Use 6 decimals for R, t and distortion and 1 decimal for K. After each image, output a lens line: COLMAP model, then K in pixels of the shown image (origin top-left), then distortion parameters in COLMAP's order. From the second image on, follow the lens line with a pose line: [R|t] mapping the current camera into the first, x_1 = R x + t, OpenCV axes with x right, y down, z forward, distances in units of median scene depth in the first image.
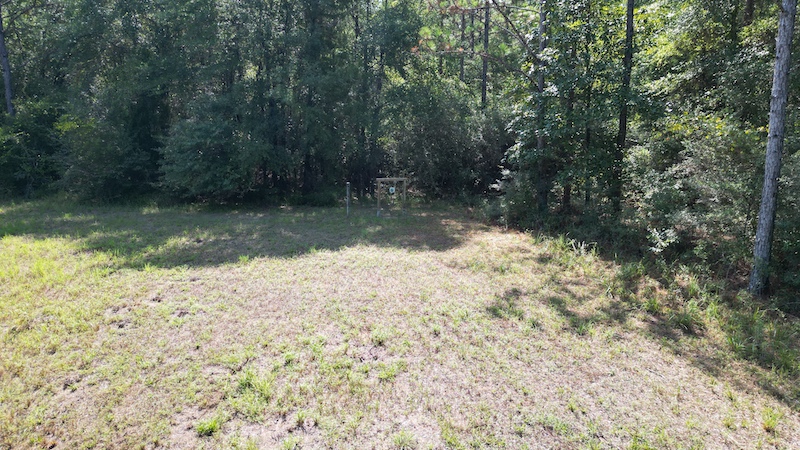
lens RADIAL K [[540.0, 0, 404.4], [0, 540.0, 225.2], [0, 0, 1]] dist [-0.012326, -0.010276]
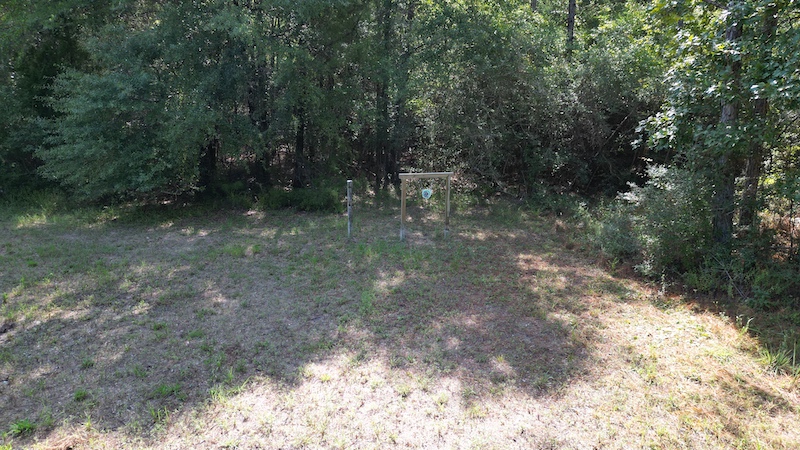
lens RADIAL K [[540.0, 0, 393.9], [0, 540.0, 227.0], [0, 0, 1]] dist [-0.012326, -0.010276]
pose [[0.996264, 0.017987, -0.084468, -0.007444], [-0.011848, 0.997289, 0.072621, -0.063062], [0.085546, -0.071349, 0.993776, 0.383529]]
